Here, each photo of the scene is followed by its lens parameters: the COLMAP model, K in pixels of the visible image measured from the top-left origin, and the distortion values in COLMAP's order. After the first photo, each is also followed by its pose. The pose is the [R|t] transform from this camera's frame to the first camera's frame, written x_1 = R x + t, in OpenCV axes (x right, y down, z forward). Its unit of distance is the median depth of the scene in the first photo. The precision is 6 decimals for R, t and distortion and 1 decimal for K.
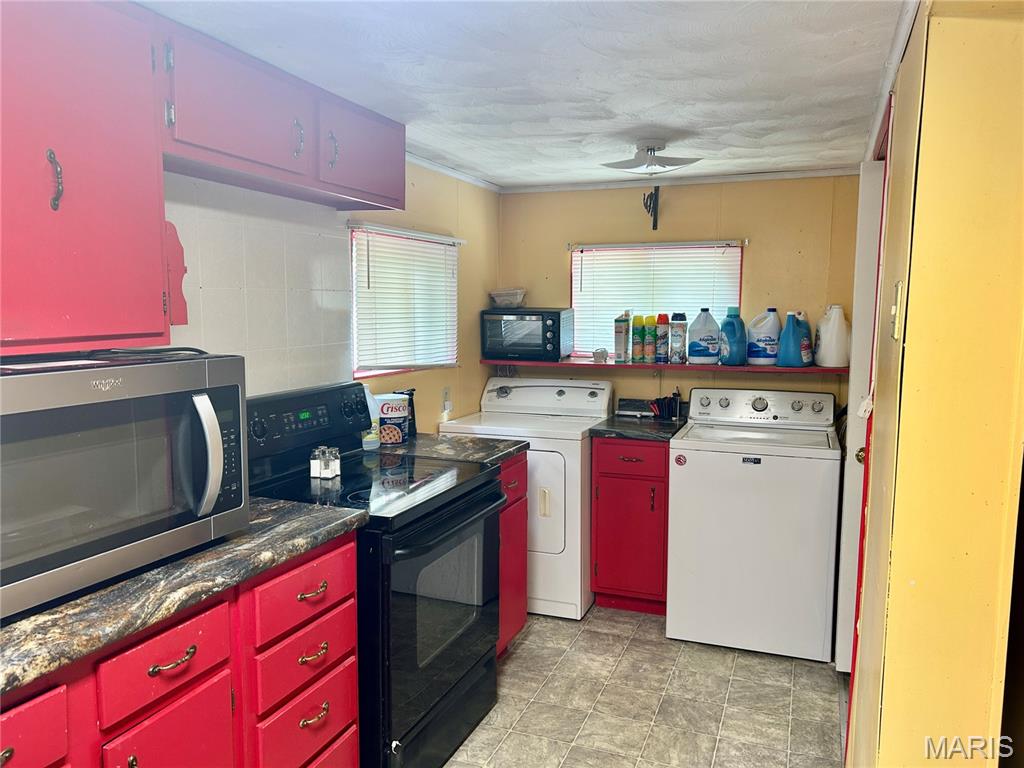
lens RADIAL K [[768.0, 0, 513.8], [0, 768.0, 383.9], [0, 0, 1]] dist [0.032253, -0.032549]
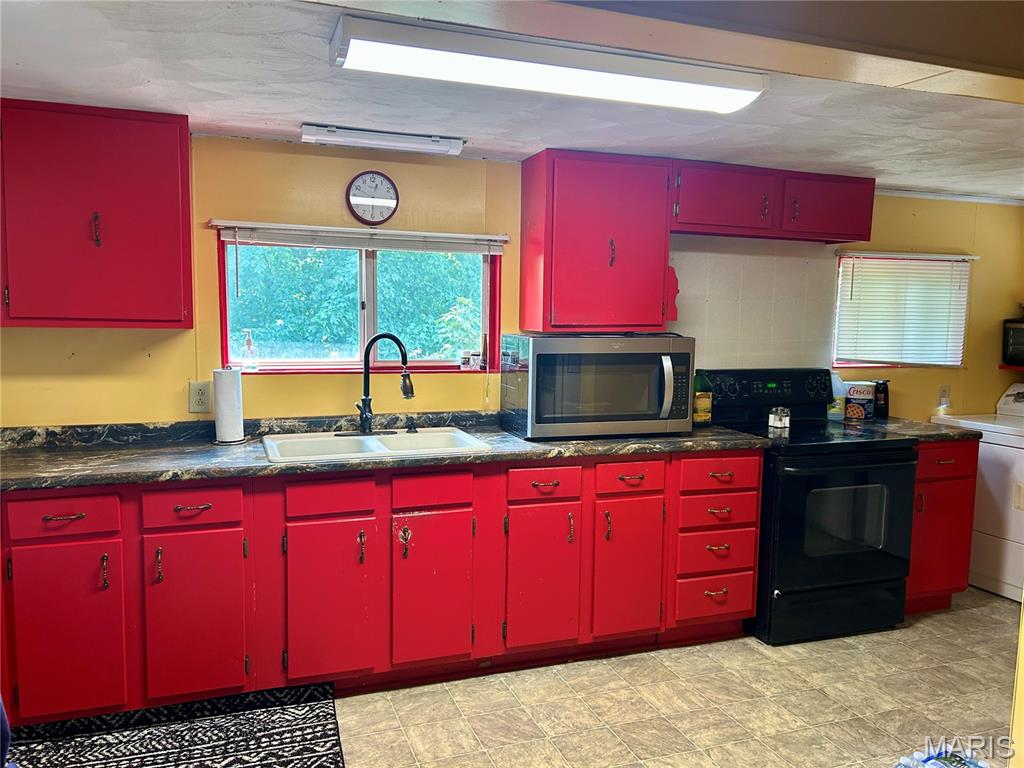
lens RADIAL K [[768.0, 0, 510.3], [0, 768.0, 385.4], [0, 0, 1]] dist [0.032253, -0.032549]
pose [[0.664644, 0.077003, -0.743182, 0.494265], [-0.087241, 0.995869, 0.025162, 0.046536], [0.742050, 0.048112, 0.668616, -0.372078]]
